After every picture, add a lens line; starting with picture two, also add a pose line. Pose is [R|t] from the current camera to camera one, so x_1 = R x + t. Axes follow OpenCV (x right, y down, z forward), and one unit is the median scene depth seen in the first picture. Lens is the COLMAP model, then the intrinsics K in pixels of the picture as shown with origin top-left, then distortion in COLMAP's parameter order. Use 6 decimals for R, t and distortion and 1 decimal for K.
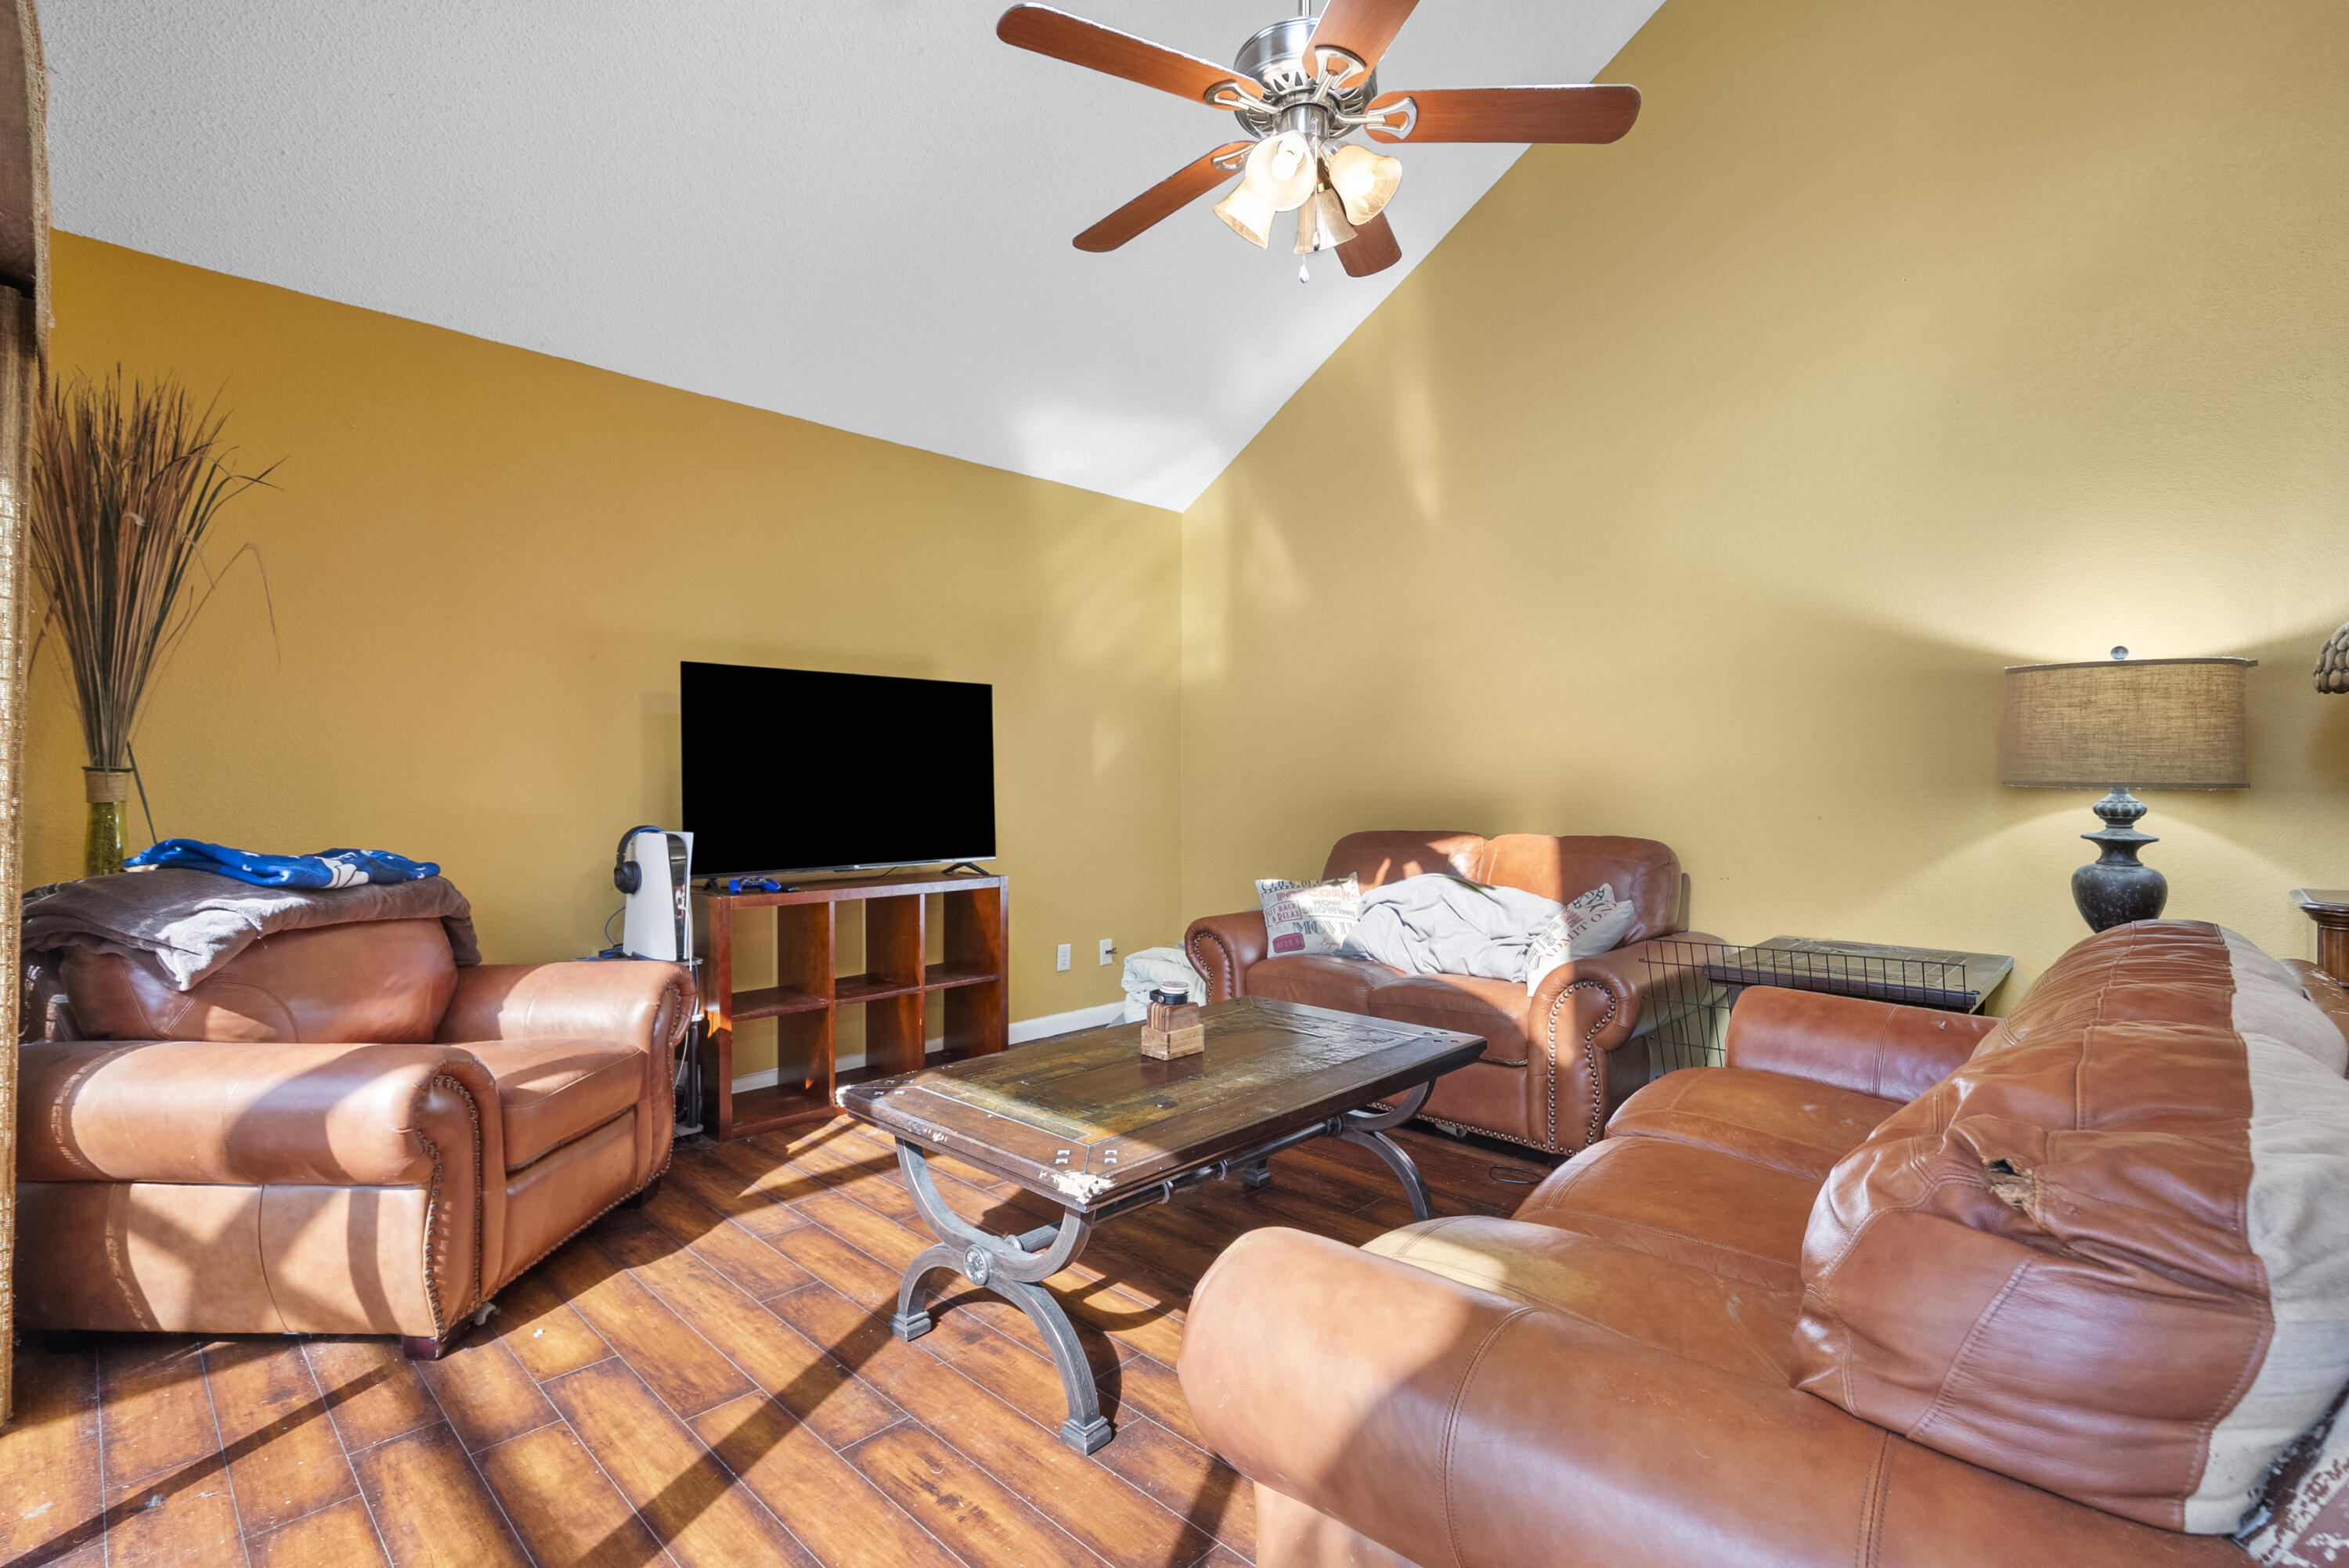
lens RADIAL K [[1068.7, 0, 1184.0], [0, 1068.7, 774.5], [0, 0, 1]] dist [-0.000852, -0.000082]
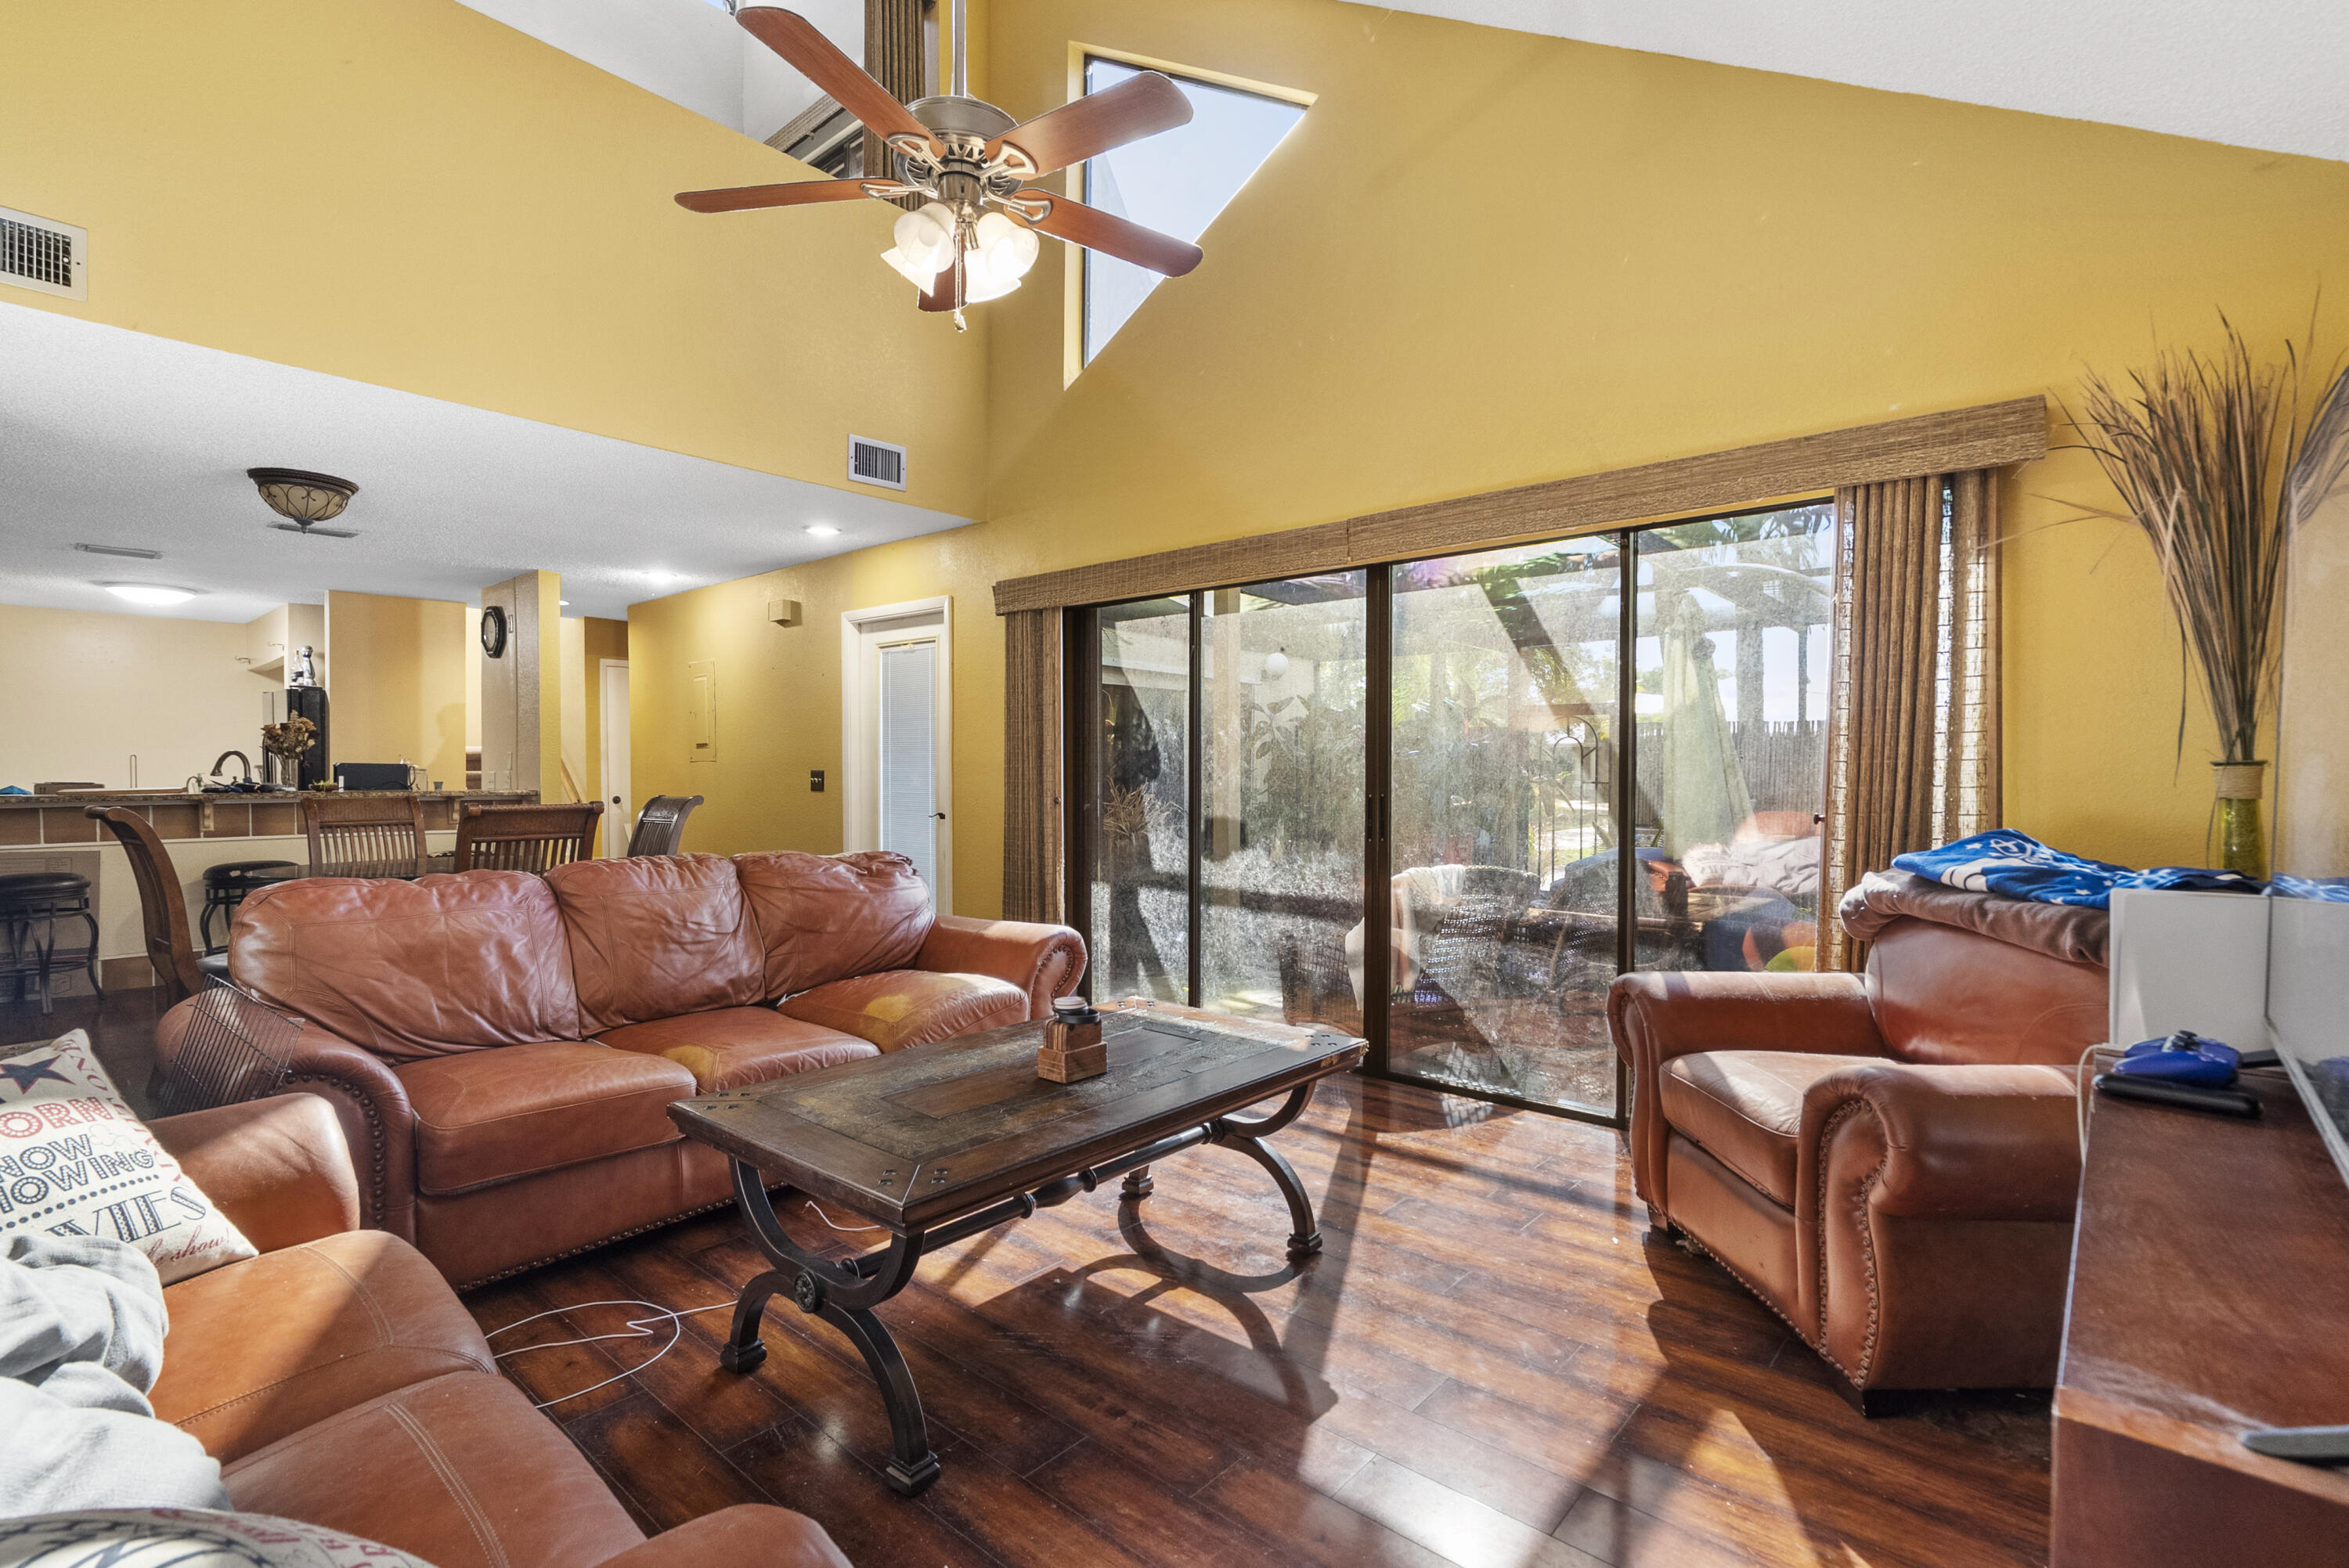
lens RADIAL K [[1068.7, 0, 1184.0], [0, 1068.7, 774.5], [0, 0, 1]] dist [-0.000852, -0.000082]
pose [[-0.998756, 0.004743, -0.049636, -0.070782], [0.004225, 0.999936, 0.010525, -0.008108], [0.049683, 0.010302, -0.998712, 2.139660]]
